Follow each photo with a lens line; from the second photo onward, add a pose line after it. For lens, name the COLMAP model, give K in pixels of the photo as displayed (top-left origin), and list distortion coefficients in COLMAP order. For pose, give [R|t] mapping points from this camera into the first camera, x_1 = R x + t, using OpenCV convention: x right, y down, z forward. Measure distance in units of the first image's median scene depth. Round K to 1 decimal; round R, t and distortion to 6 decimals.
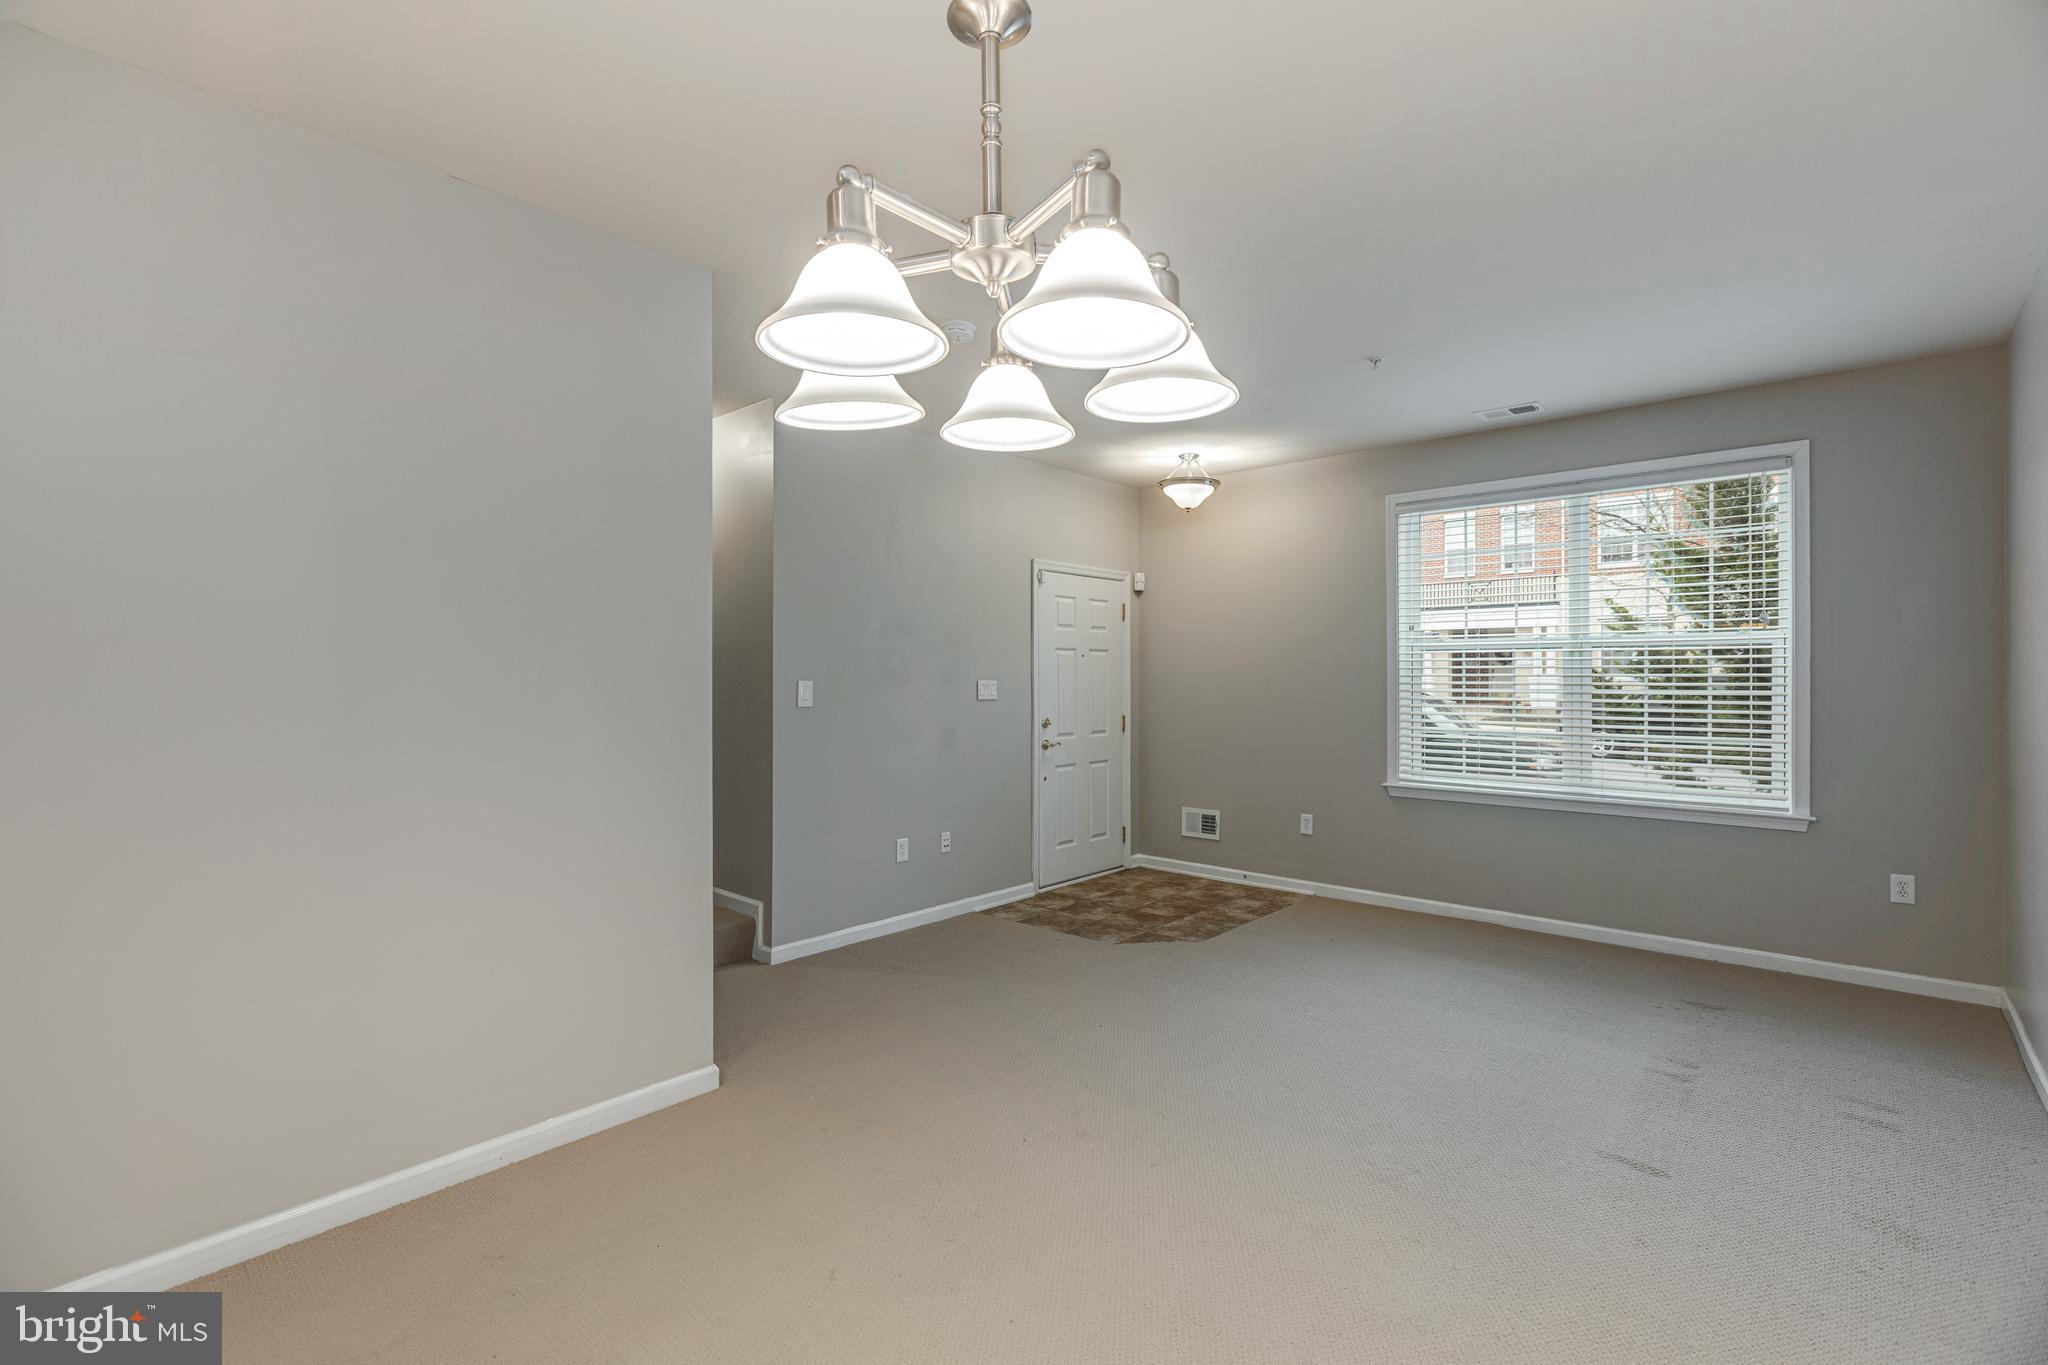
lens RADIAL K [[942.2, 0, 1023.0], [0, 942.2, 676.7], [0, 0, 1]] dist [0.010187, -0.000592]
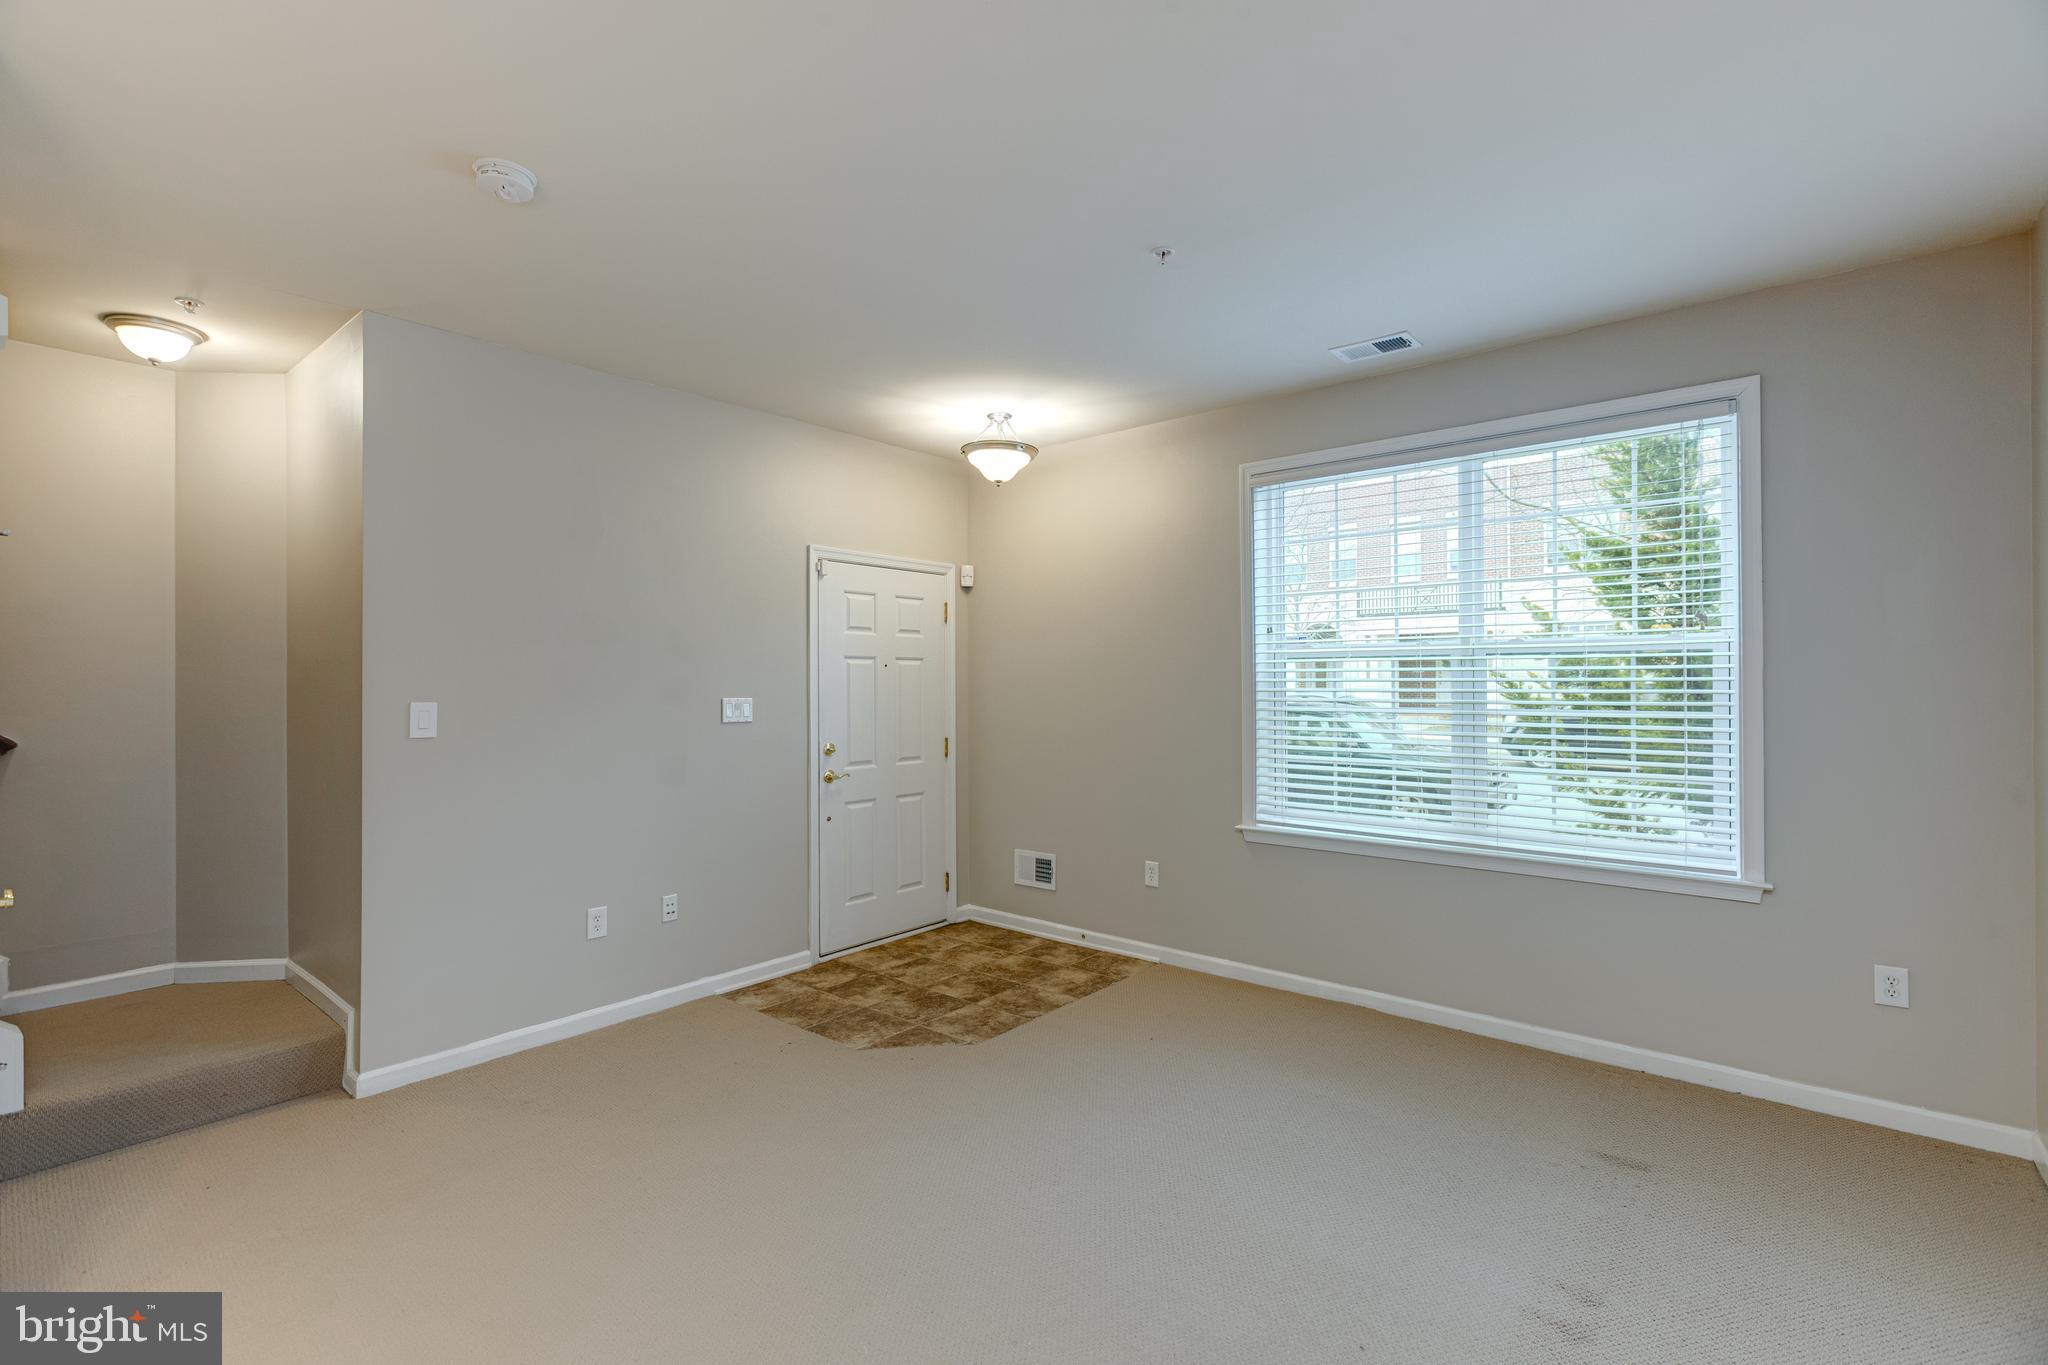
lens RADIAL K [[919.5, 0, 1027.3], [0, 919.5, 676.3], [0, 0, 1]] dist [0.013201, 0.000826]
pose [[0.999702, -0.002301, 0.024319, 0.186629], [0.002456, 0.999977, -0.006355, -0.008569], [-0.024304, 0.006413, 0.999684, 0.227260]]
